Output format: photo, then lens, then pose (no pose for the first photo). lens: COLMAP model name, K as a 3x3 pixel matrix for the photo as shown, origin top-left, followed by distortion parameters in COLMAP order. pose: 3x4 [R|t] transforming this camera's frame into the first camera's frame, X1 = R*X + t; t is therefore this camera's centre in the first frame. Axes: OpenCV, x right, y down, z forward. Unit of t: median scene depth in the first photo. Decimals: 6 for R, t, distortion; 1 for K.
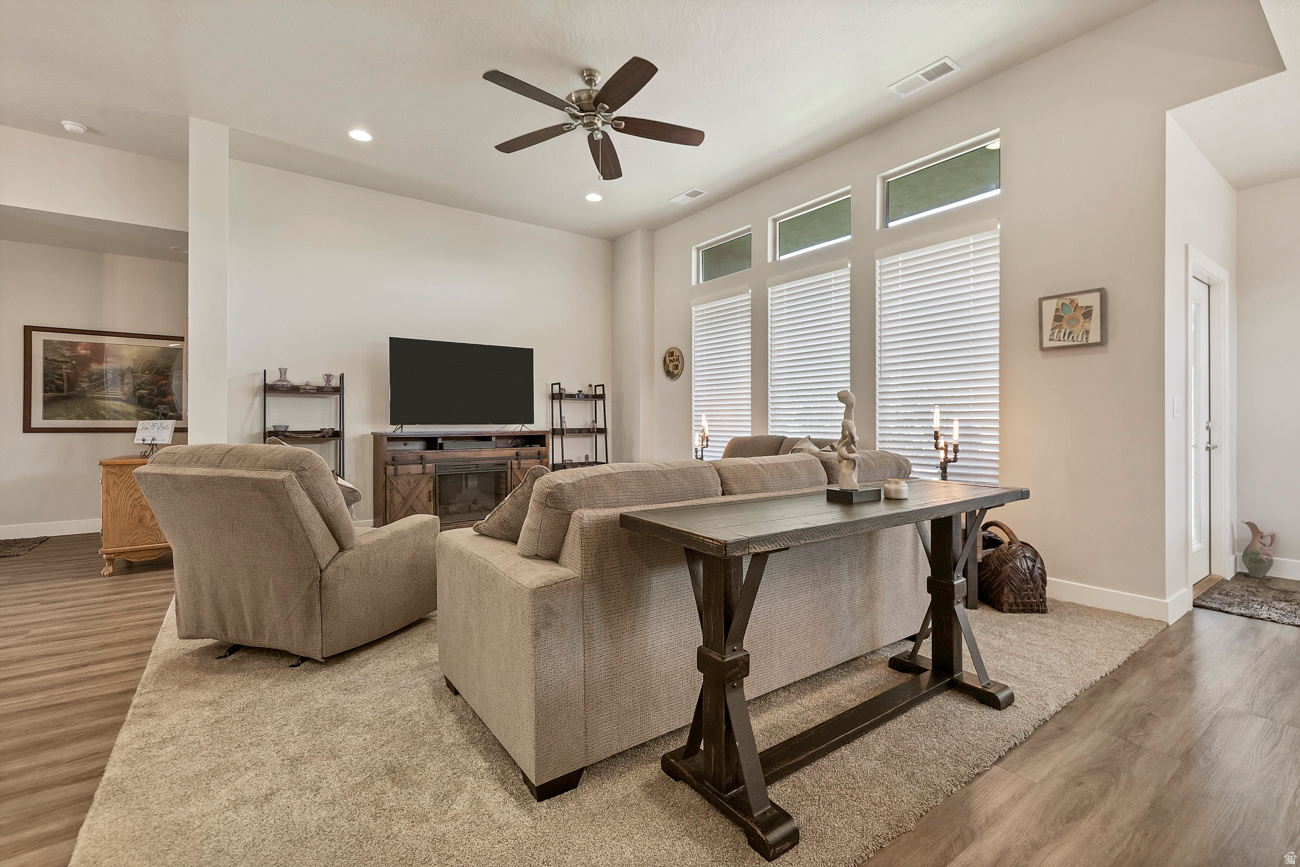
lens RADIAL K [[564.7, 0, 650.1], [0, 564.7, 424.1], [0, 0, 1]] dist [0.001141, 0.000156]
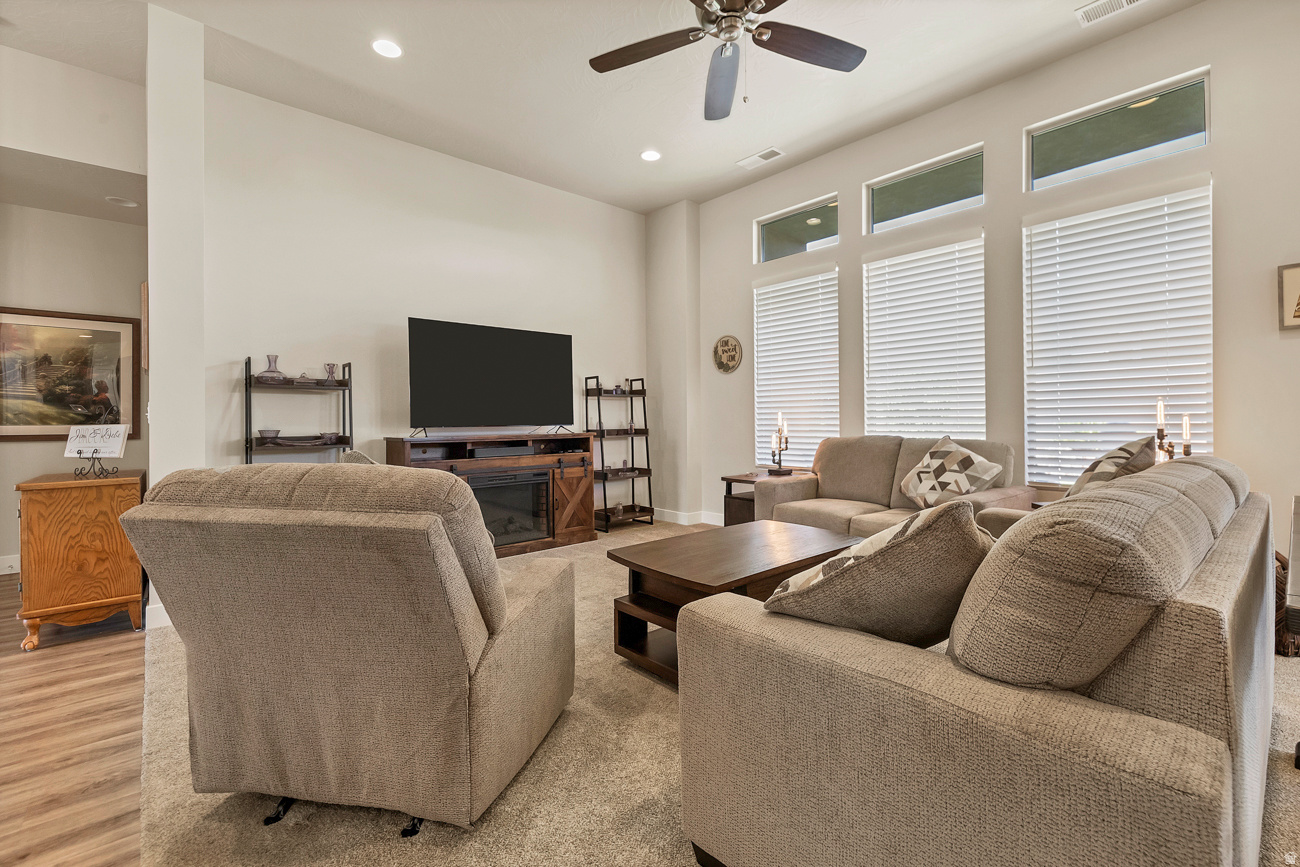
lens RADIAL K [[564.7, 0, 652.0], [0, 564.7, 422.4], [0, 0, 1]] dist [0.001141, 0.000156]
pose [[0.995191, -0.009333, 0.097508, -0.213079], [0.009549, 0.999953, -0.001751, -0.001913], [-0.097487, 0.002674, 0.995233, 0.187569]]
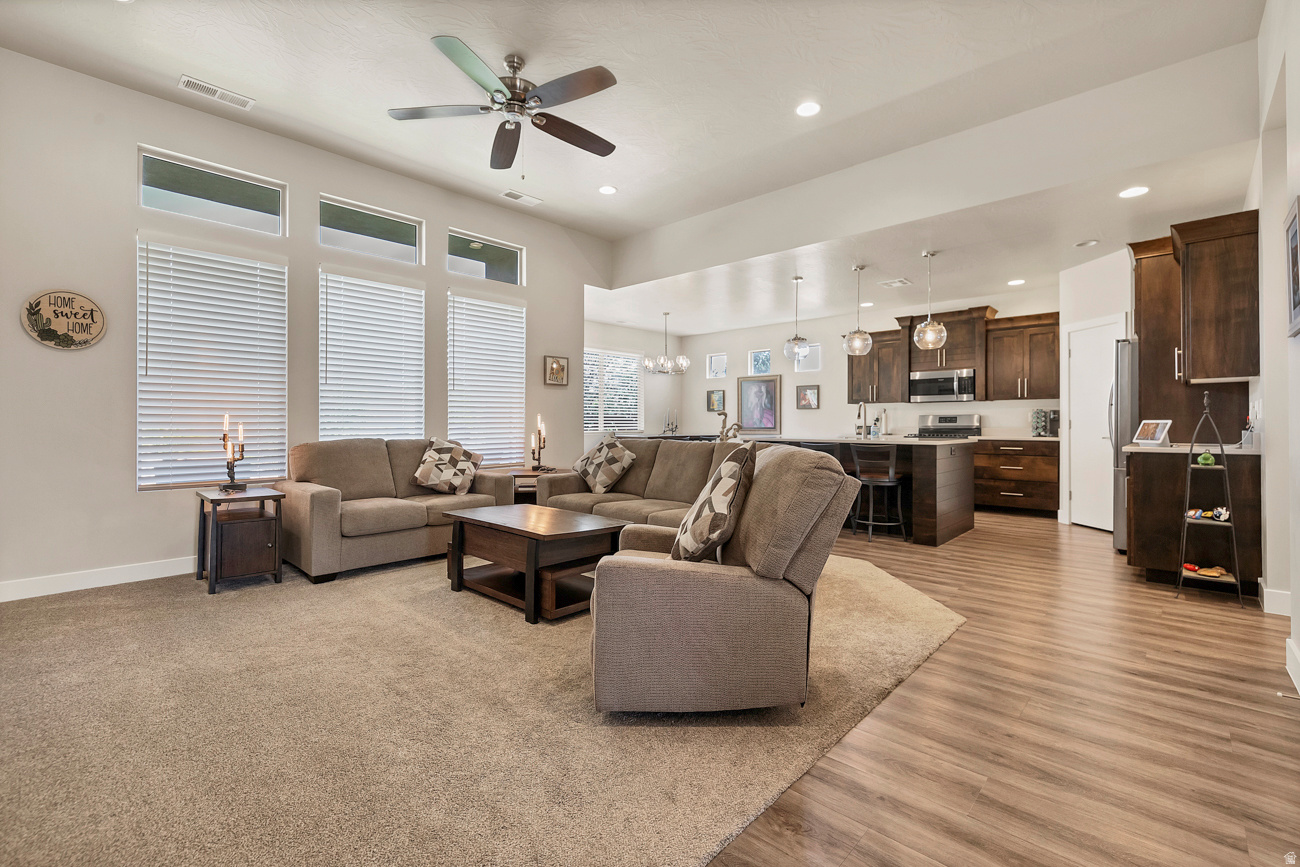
lens RADIAL K [[564.7, 0, 642.5], [0, 564.7, 426.4], [0, 0, 1]] dist [0.001141, 0.000156]
pose [[-0.184918, -0.009589, 0.982707, -0.807583], [0.001361, 0.999949, 0.010014, -0.009761], [-0.982753, 0.003189, -0.184896, 0.721146]]
